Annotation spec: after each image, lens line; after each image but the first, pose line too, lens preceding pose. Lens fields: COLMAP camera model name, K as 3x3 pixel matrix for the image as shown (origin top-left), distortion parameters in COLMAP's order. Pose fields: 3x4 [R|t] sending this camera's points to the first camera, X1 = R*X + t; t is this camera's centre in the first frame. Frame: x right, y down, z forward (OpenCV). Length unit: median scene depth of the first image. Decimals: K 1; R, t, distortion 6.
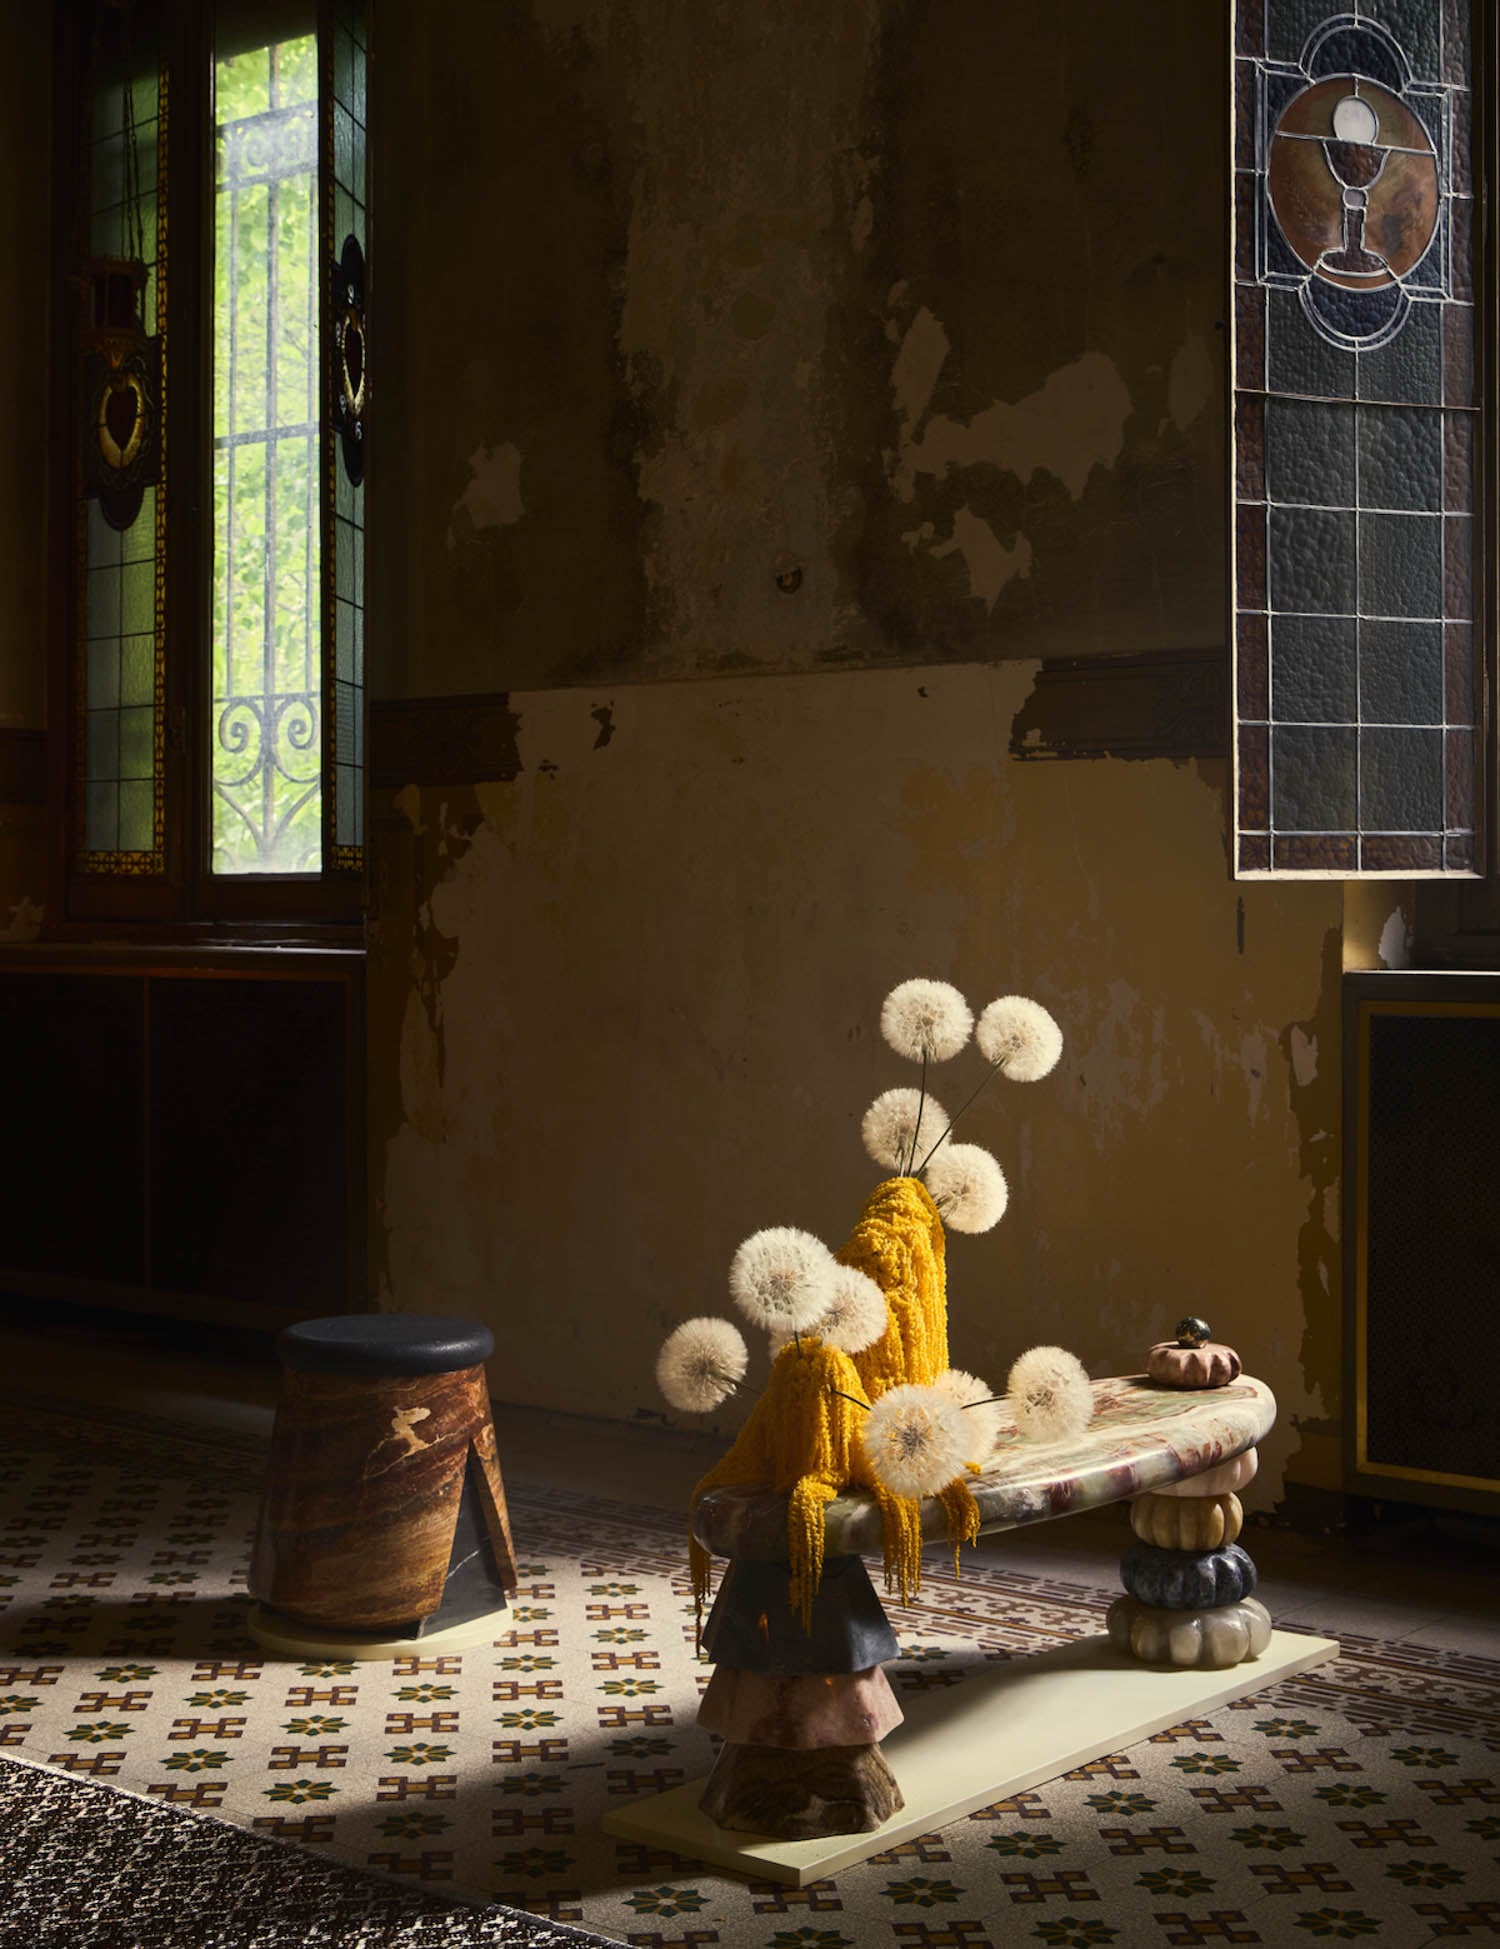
lens RADIAL K [[3259.0, 0, 750.0], [0, 3259.0, 974.5], [0, 0, 1]] dist [-0.001810, 0.065964]
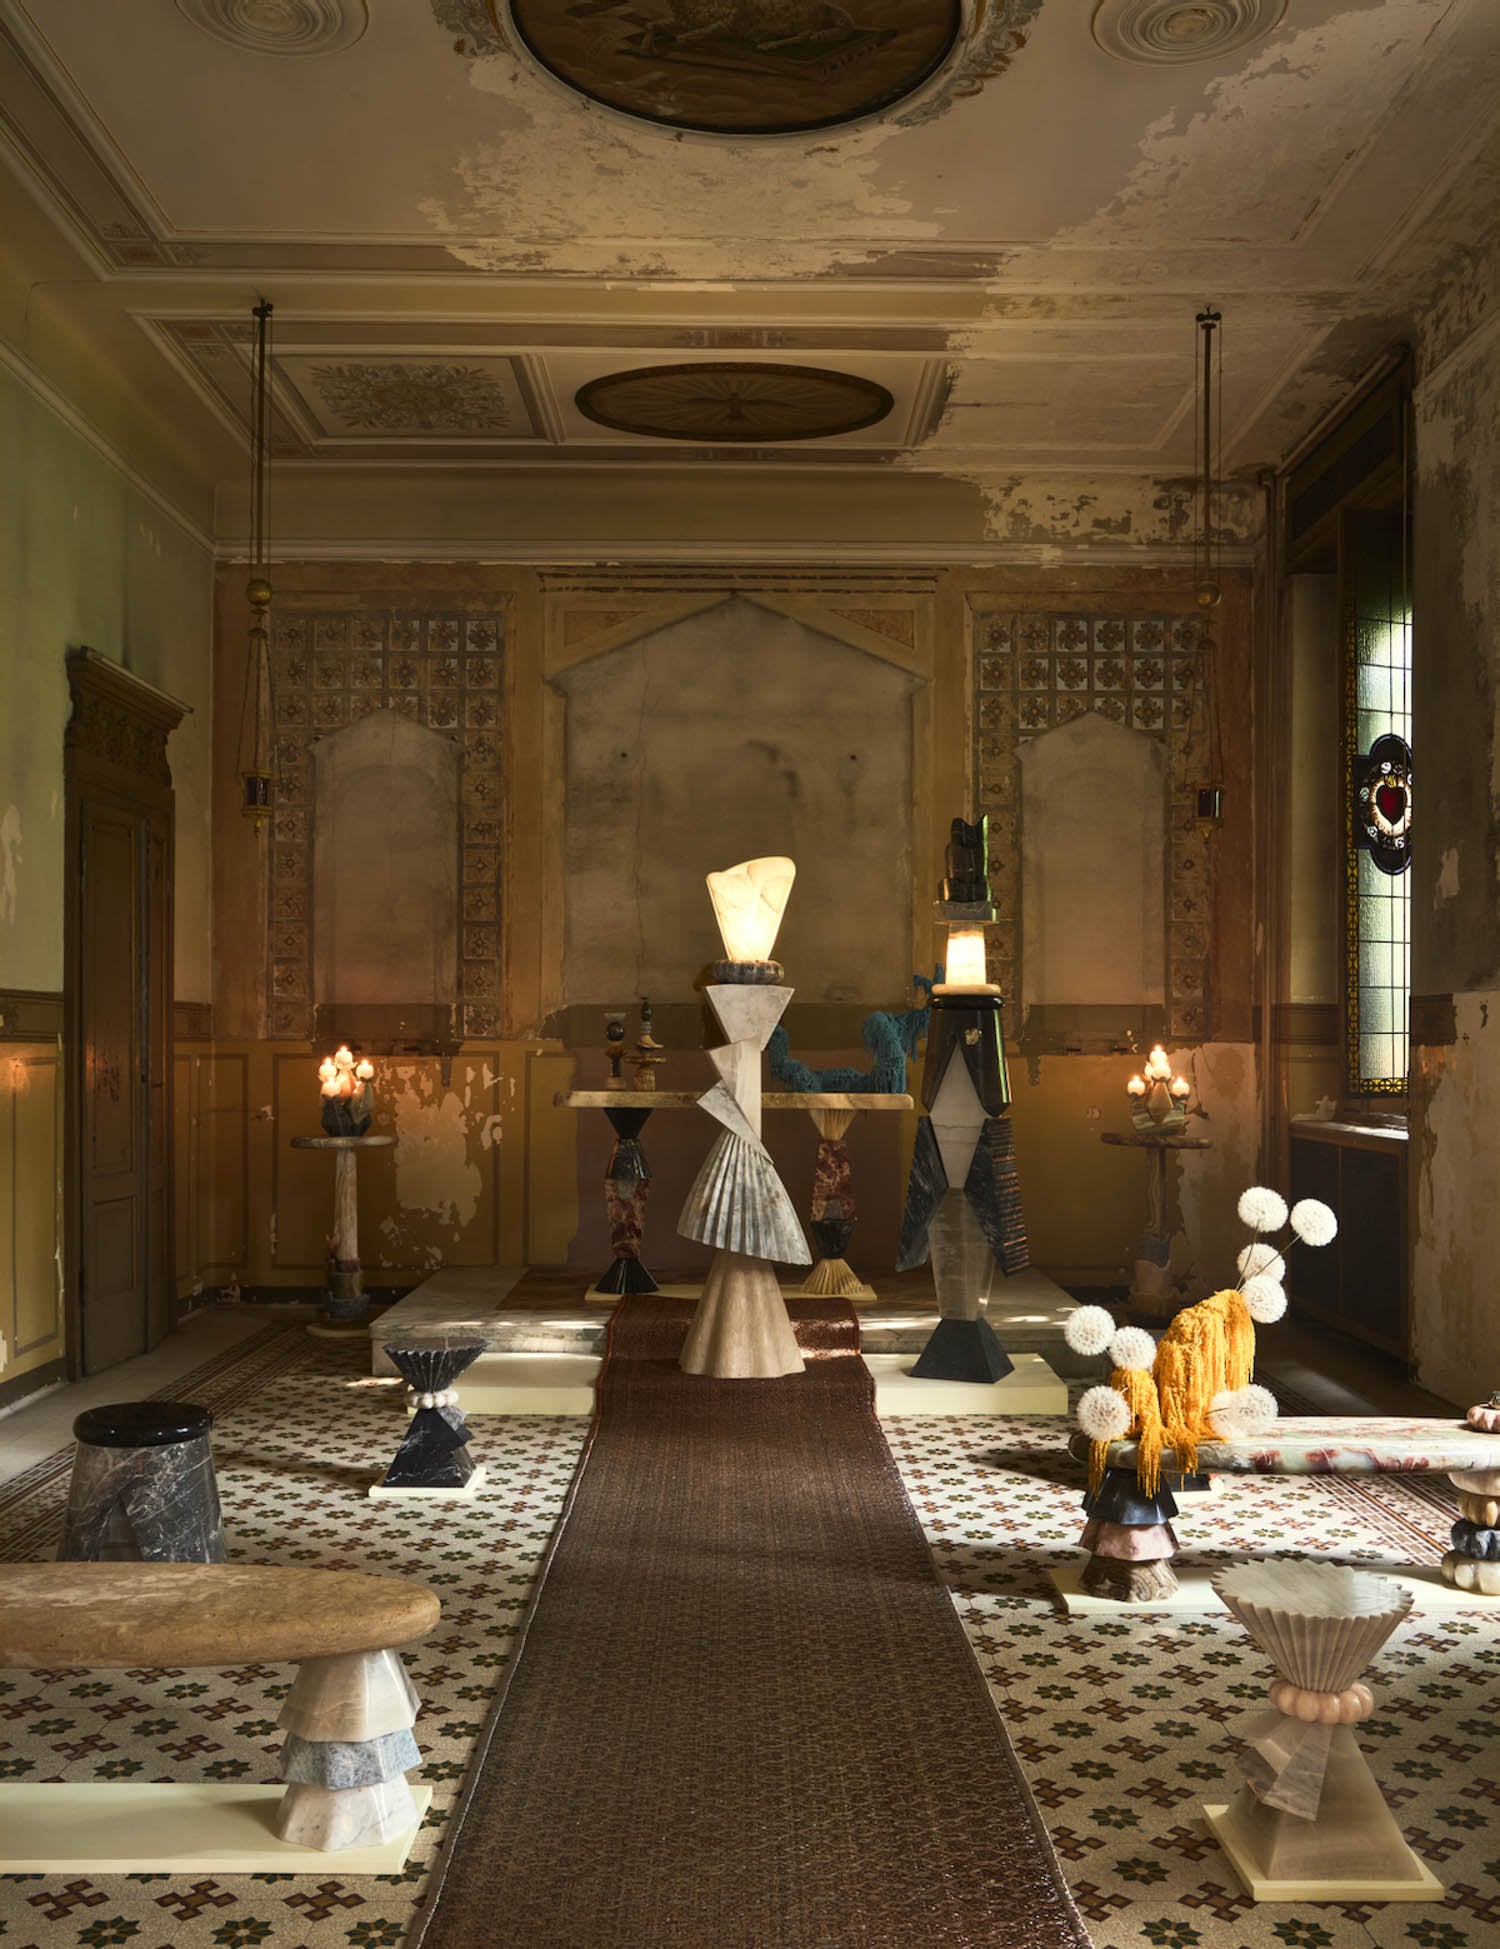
lens RADIAL K [[3259.0, 0, 750.0], [0, 3259.0, 974.5], [0, 0, 1]] dist [-0.001810, 0.065964]
pose [[0.431611, 0.012068, -0.901979, 1.637558], [0.001540, 0.999899, 0.014115, -0.150792], [0.902059, -0.007482, 0.431549, -0.097346]]
